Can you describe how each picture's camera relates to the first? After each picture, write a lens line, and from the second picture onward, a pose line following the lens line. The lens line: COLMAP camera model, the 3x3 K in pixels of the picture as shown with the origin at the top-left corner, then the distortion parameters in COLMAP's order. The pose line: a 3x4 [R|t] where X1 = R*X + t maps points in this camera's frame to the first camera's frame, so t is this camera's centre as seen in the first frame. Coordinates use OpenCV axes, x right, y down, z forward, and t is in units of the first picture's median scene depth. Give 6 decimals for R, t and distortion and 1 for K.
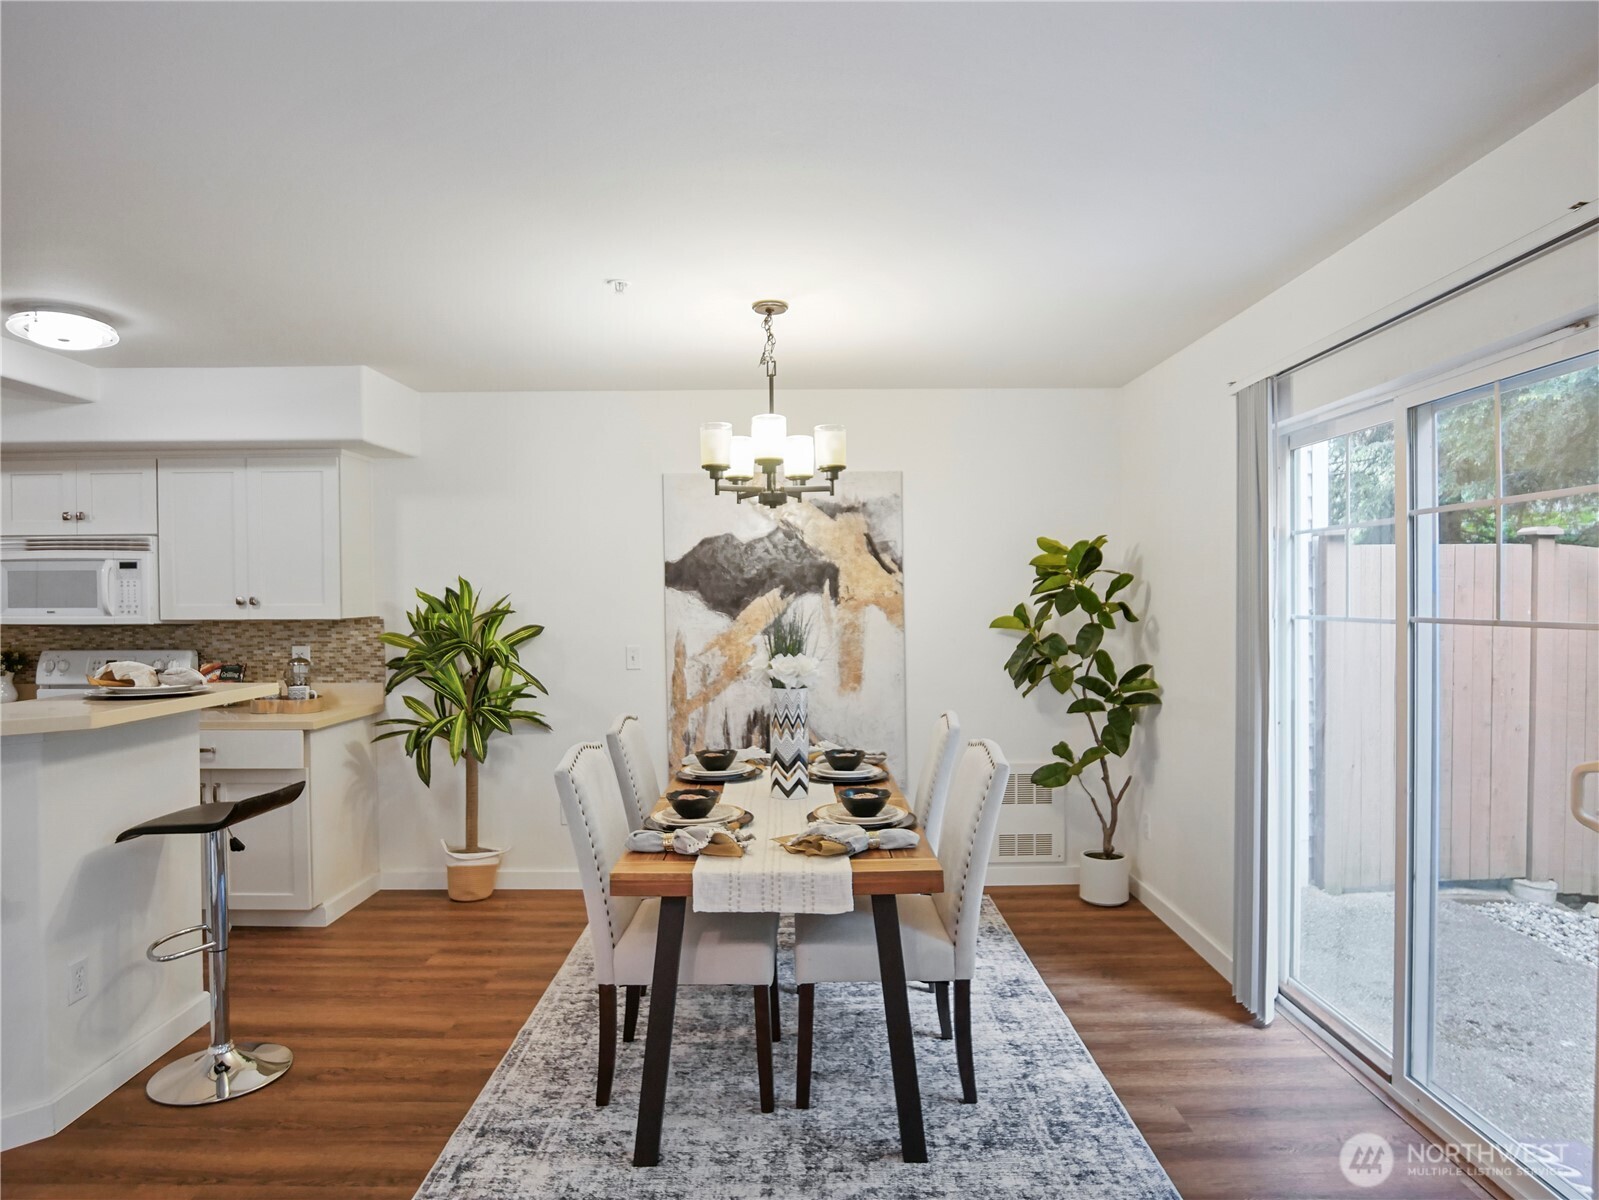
lens RADIAL K [[971.1, 0, 804.2], [0, 971.1, 609.0], [0, 0, 1]] dist [-0.034083, 0.003190]
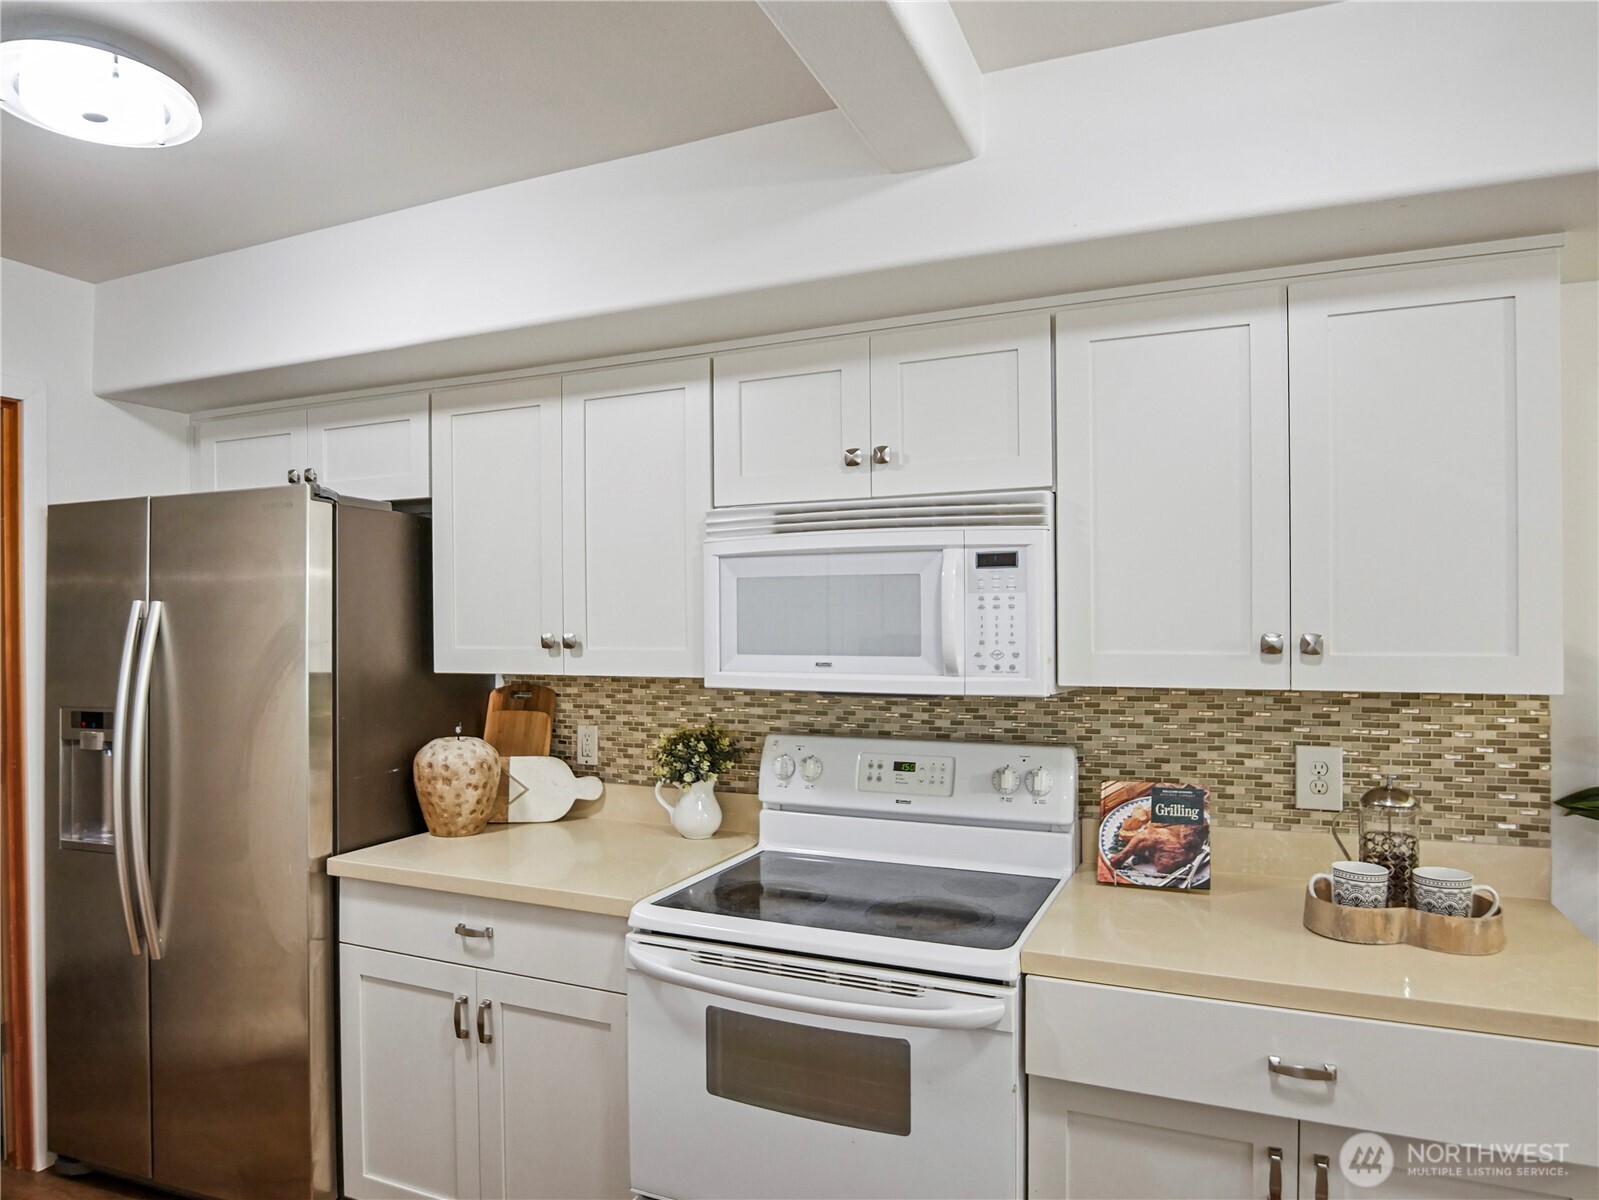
lens RADIAL K [[973.8, 0, 804.8], [0, 973.8, 625.0], [0, 0, 1]] dist [-0.039925, 0.001095]
pose [[0.916112, 0.001348, -0.400920, -0.562066], [-0.004344, 0.999969, -0.006565, -0.011786], [0.400899, 0.007756, 0.916089, 0.517046]]
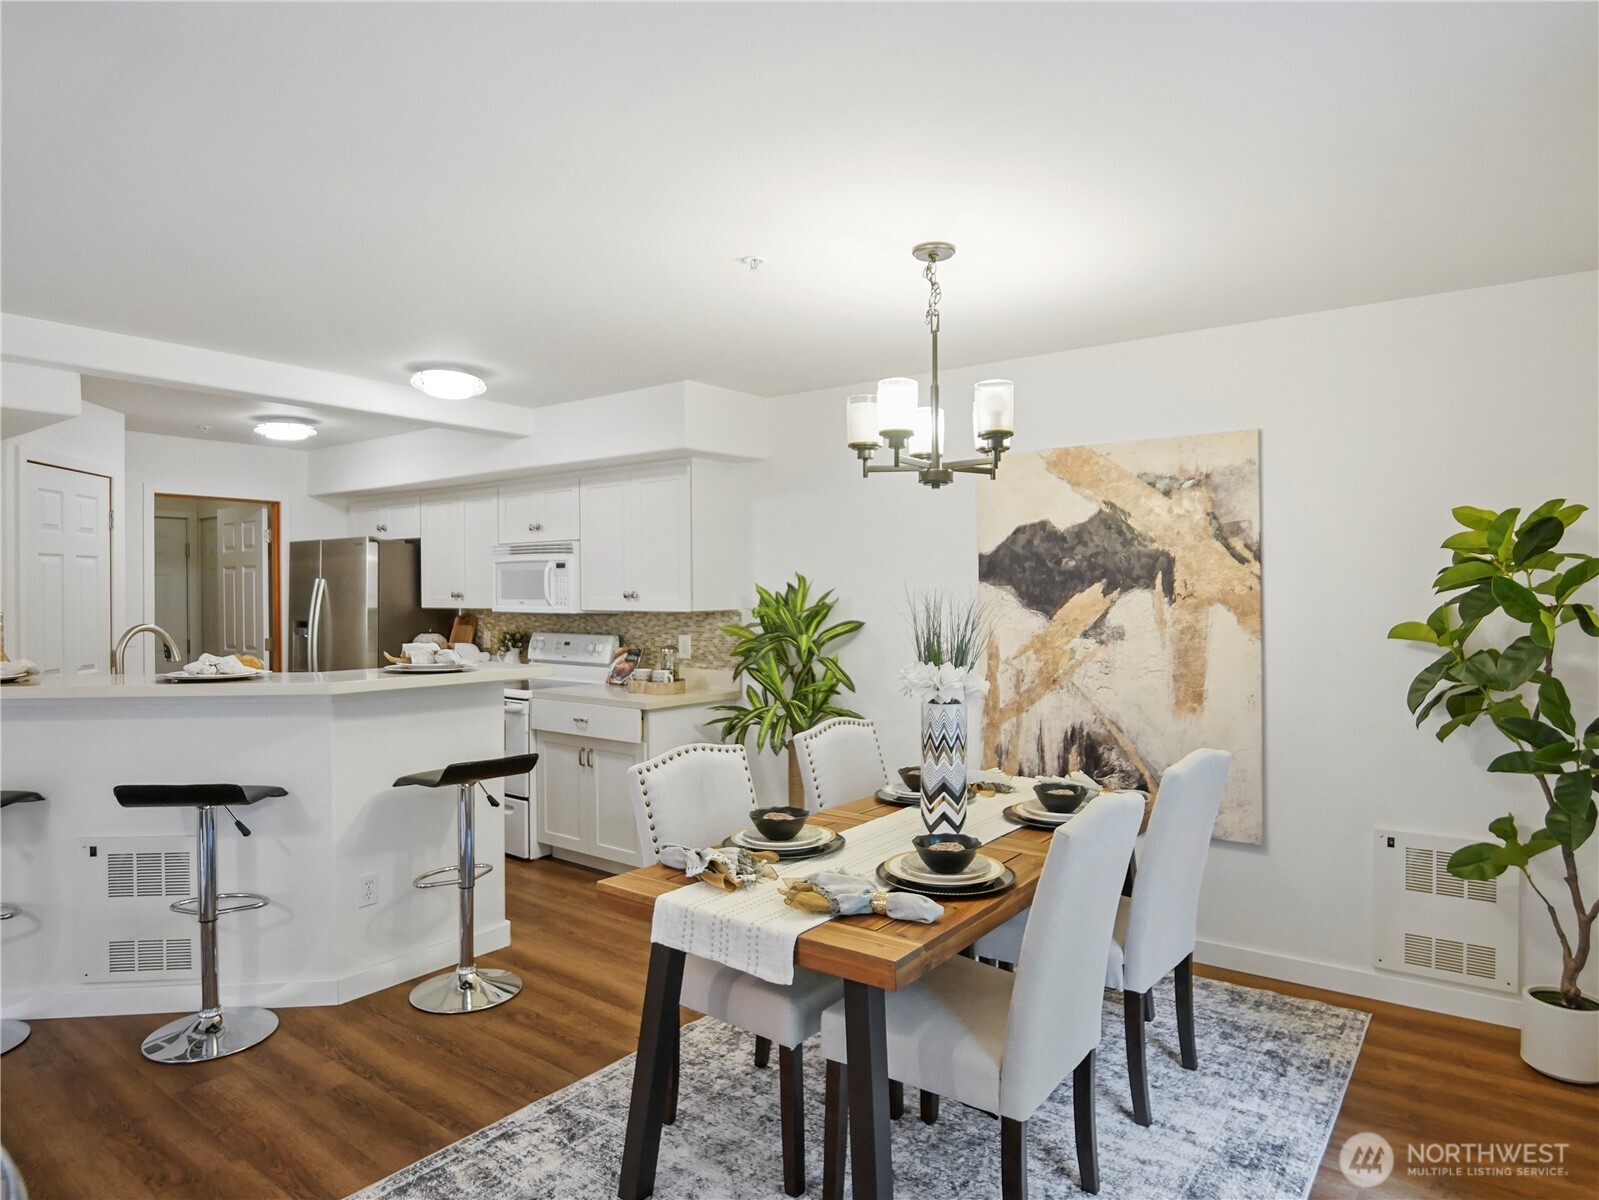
lens RADIAL K [[959.9, 0, 799.5], [0, 959.9, 600.0], [0, 0, 1]] dist [-0.034018, 0.001551]
pose [[0.792621, 0.008199, -0.609659, 0.270667], [-0.010551, 0.999944, -0.000268, -0.003605], [0.609623, 0.006645, 0.792664, 0.189360]]
